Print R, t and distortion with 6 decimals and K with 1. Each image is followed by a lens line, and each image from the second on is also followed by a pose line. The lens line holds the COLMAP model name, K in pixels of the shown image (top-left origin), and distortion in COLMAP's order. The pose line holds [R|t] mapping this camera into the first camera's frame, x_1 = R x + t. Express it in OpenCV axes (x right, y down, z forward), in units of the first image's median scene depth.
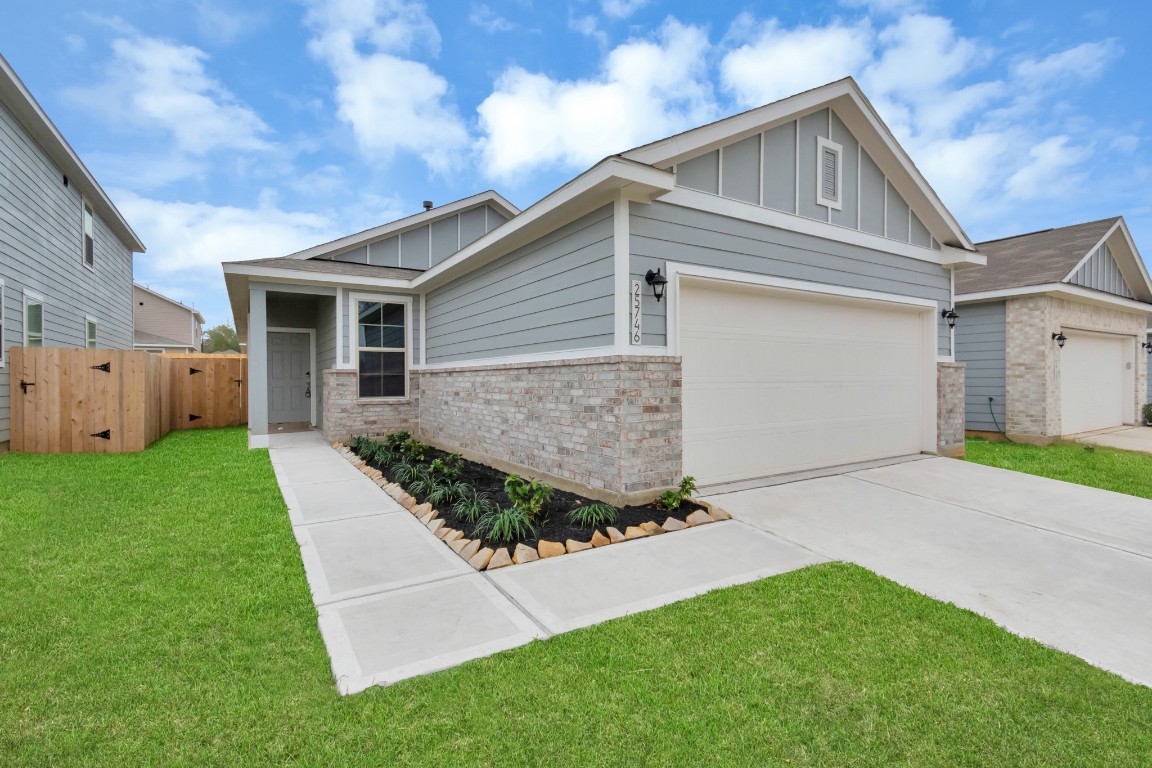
lens RADIAL K [[520.2, 0, 576.0], [0, 520.2, 384.0], [0, 0, 1]] dist [0.000323, -0.000138]
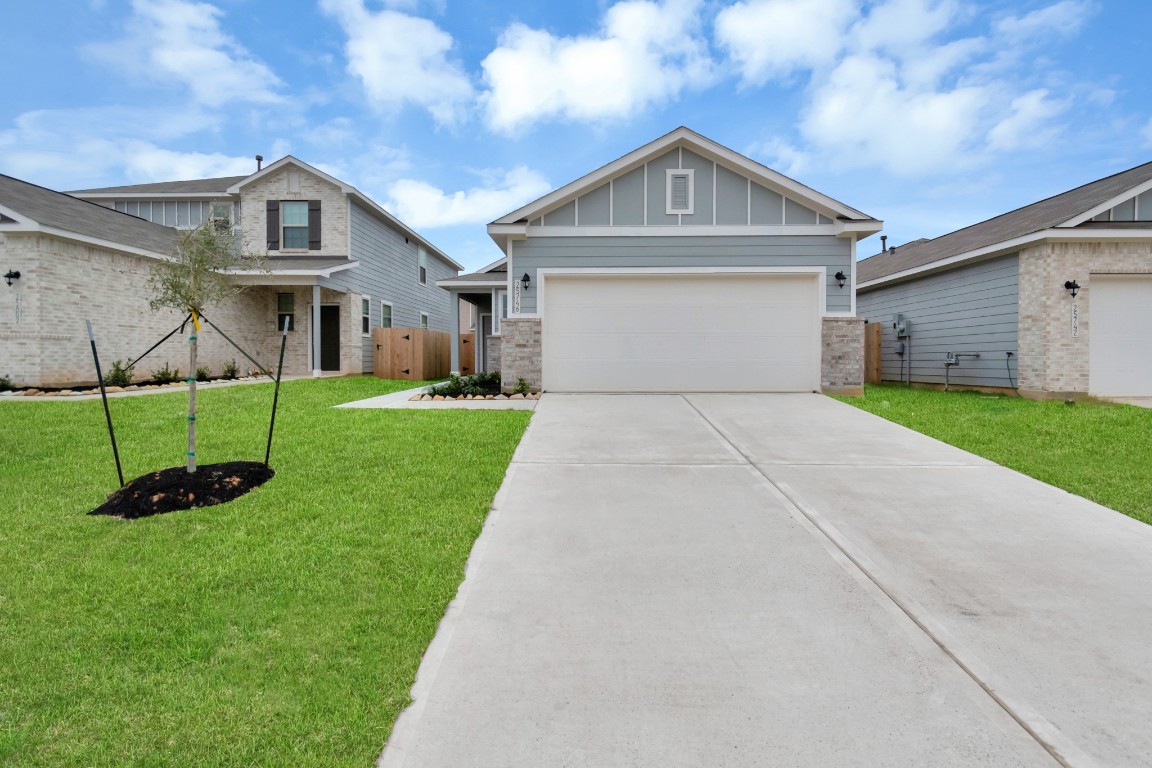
lens RADIAL K [[508.5, 0, 587.0], [0, 508.5, 382.0], [0, 0, 1]] dist [0.002691, -0.000191]
pose [[0.839376, 0.028553, -0.542800, 0.723203], [-0.008761, 0.999200, 0.039014, 0.055885], [0.543480, -0.027992, 0.838955, -0.250046]]
